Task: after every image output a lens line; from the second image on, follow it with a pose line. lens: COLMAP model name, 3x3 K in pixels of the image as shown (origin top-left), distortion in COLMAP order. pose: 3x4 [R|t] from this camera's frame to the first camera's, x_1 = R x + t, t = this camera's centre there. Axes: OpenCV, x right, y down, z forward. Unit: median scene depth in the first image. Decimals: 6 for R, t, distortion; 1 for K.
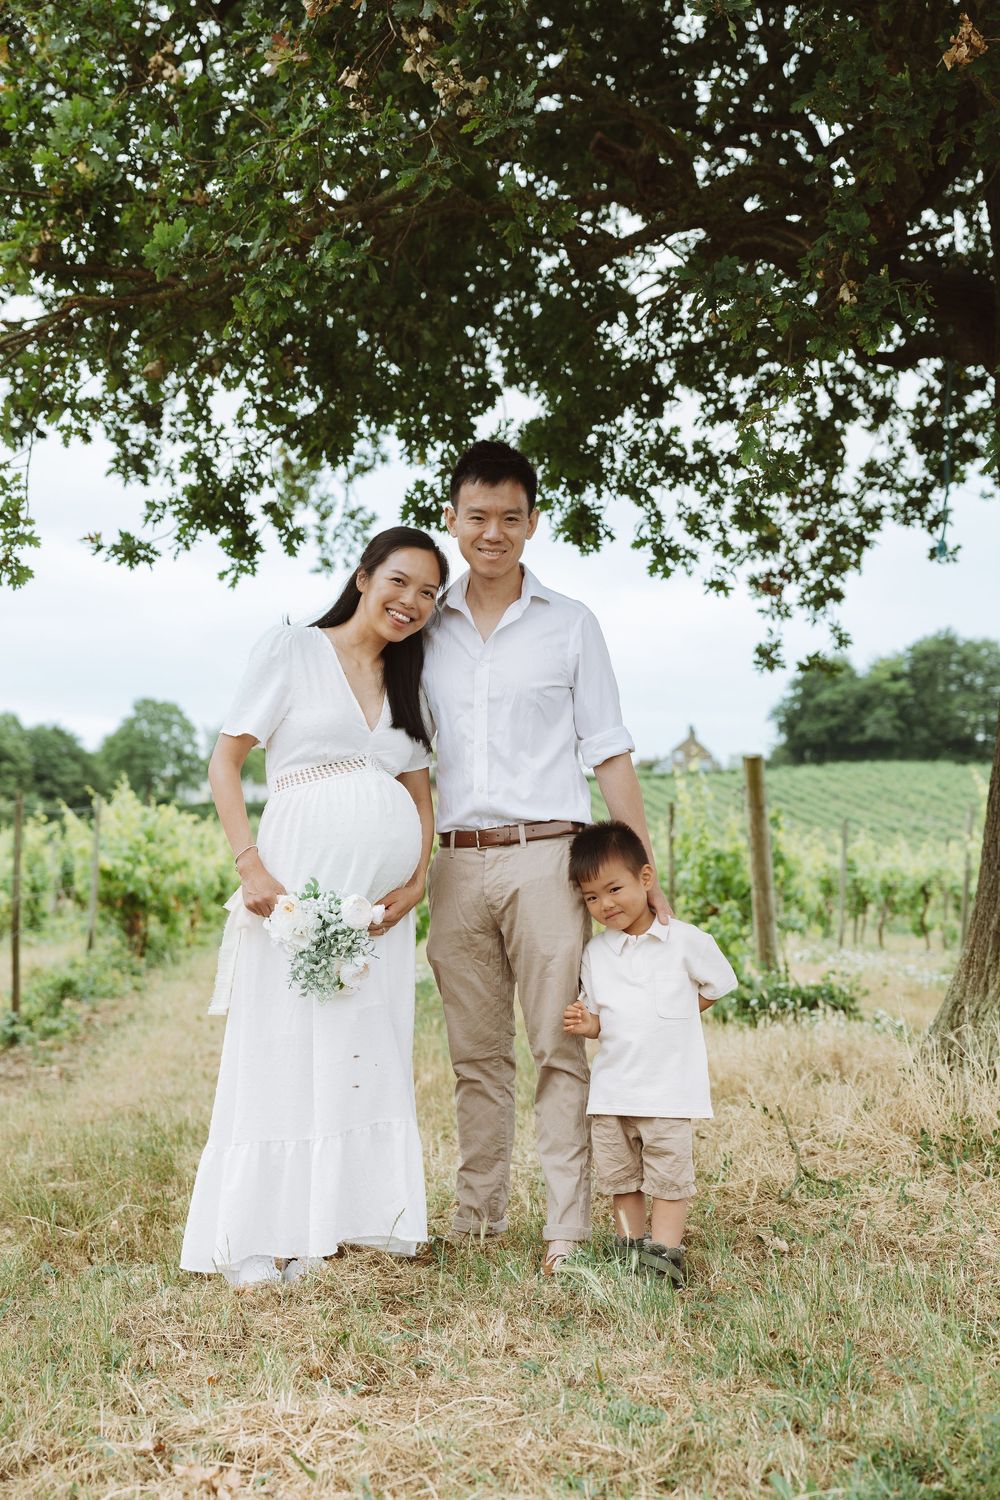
lens RADIAL K [[2423.8, 0, 491.2], [0, 2423.8, 750.6], [0, 0, 1]] dist [0.010900, 0.000000]
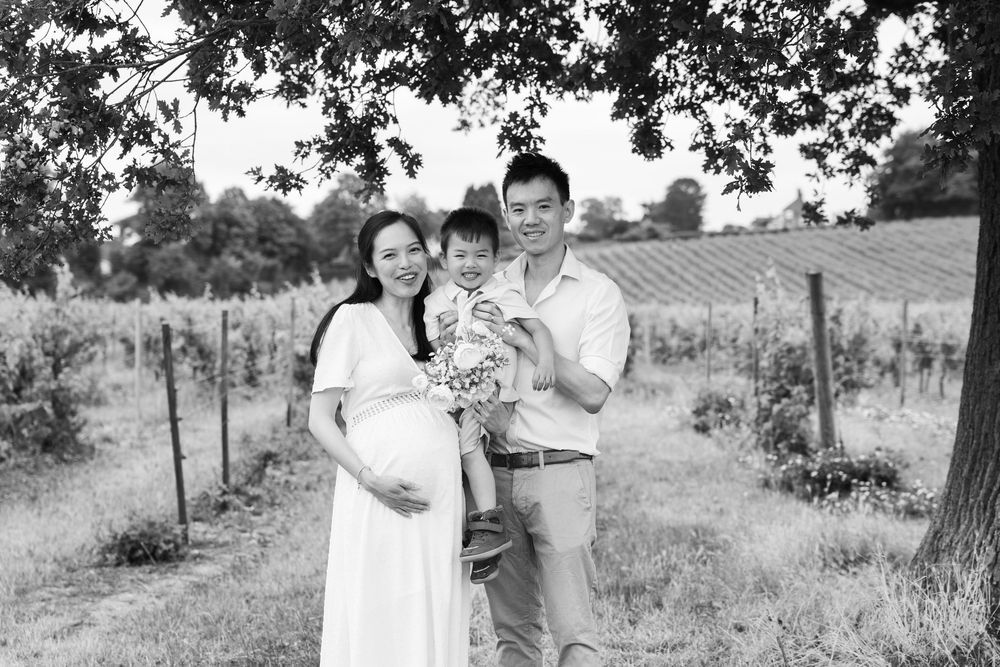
lens RADIAL K [[2021.2, 0, 500.1], [0, 2021.2, 330.4], [0, 0, 1]] dist [0.059587, 0.000000]
pose [[0.997275, -0.008236, -0.073307, 0.028875], [0.013547, 0.997295, 0.072242, -0.053829], [0.072513, -0.073038, 0.994690, -0.040789]]
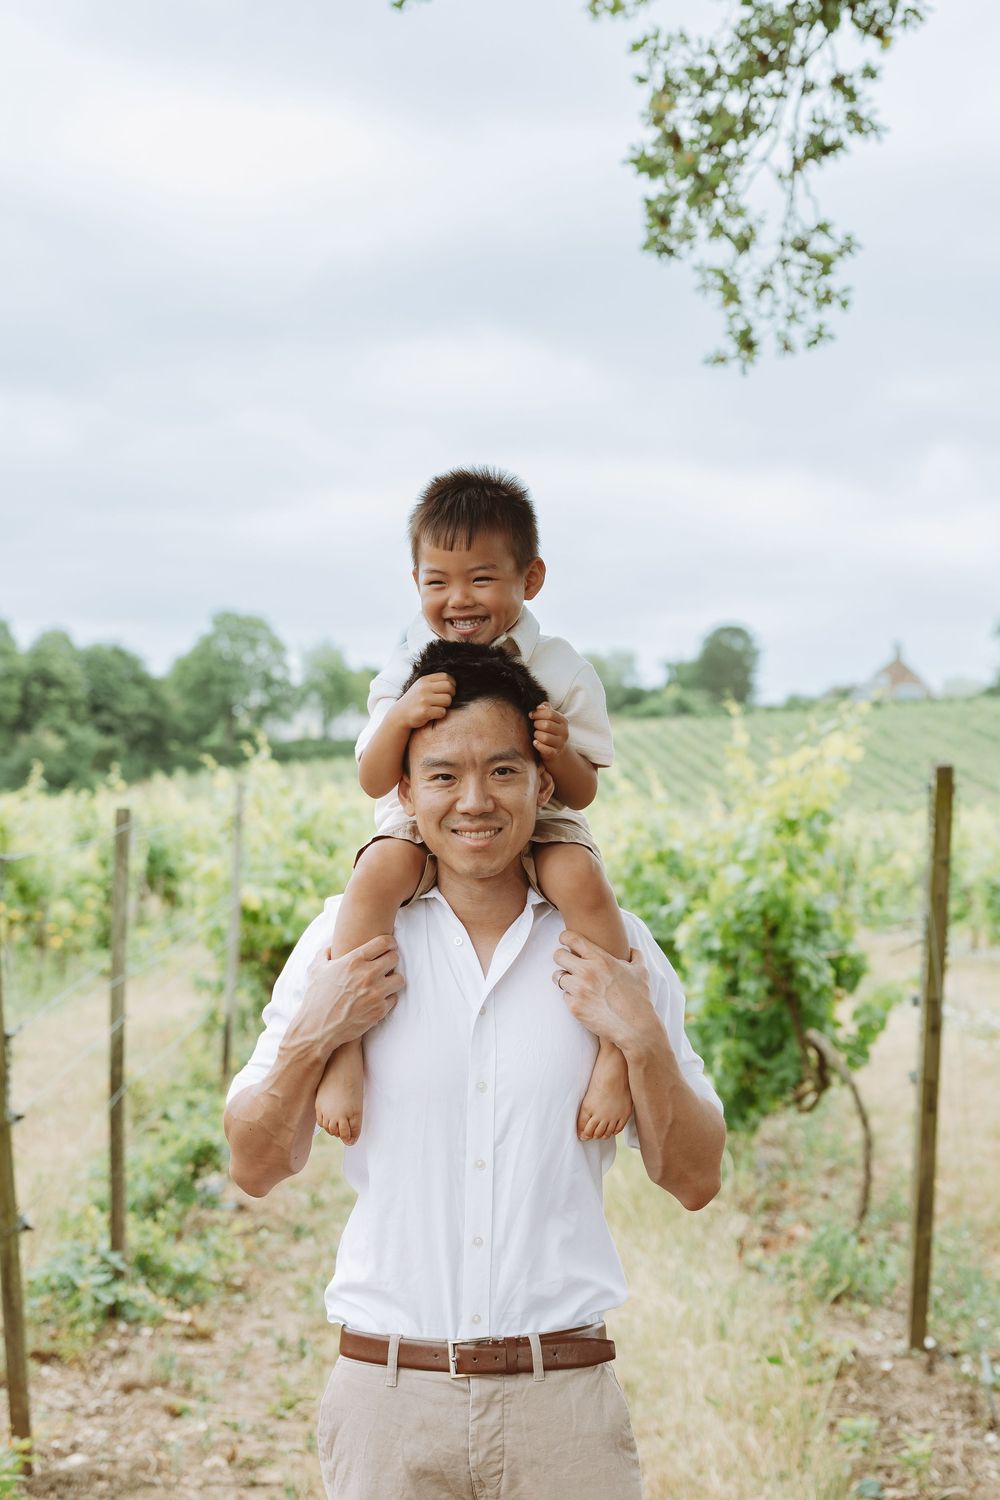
lens RADIAL K [[2518.4, 0, 501.1], [0, 2518.4, 744.2], [0, 0, 1]] dist [-0.003853, 0.000000]
pose [[0.999832, 0.000853, -0.018295, -0.125212], [-0.000259, 0.999472, 0.032479, -0.014577], [0.018313, -0.032469, 0.999305, 0.566376]]
